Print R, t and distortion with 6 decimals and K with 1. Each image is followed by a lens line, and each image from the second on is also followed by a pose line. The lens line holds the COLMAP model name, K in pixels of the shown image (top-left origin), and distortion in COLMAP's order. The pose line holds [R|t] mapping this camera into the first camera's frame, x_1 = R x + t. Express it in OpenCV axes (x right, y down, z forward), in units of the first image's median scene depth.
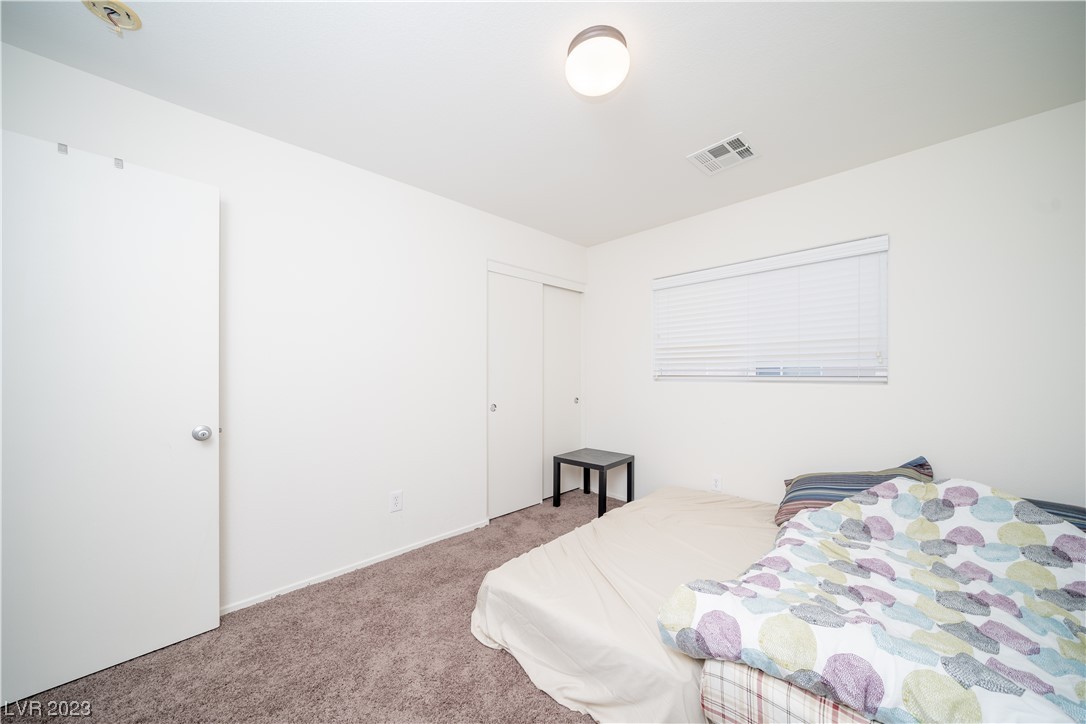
lens RADIAL K [[391.9, 0, 538.9], [0, 391.9, 366.1], [0, 0, 1]] dist [-0.001544, -0.000091]
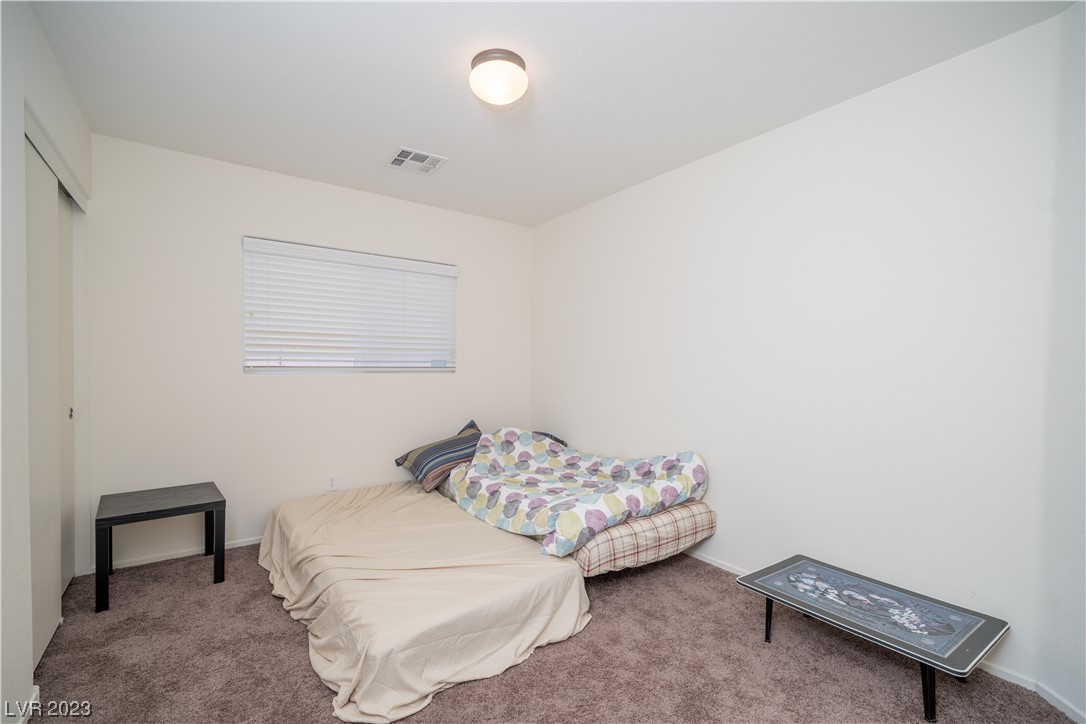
lens RADIAL K [[483.3, 0, 538.2], [0, 483.3, 365.1], [0, 0, 1]] dist [0.002421, -0.000055]
pose [[0.122425, 0.001472, 0.992477, -0.786089], [-0.025870, 0.999664, 0.001709, 0.008115], [-0.992141, -0.025885, 0.122422, 0.485191]]
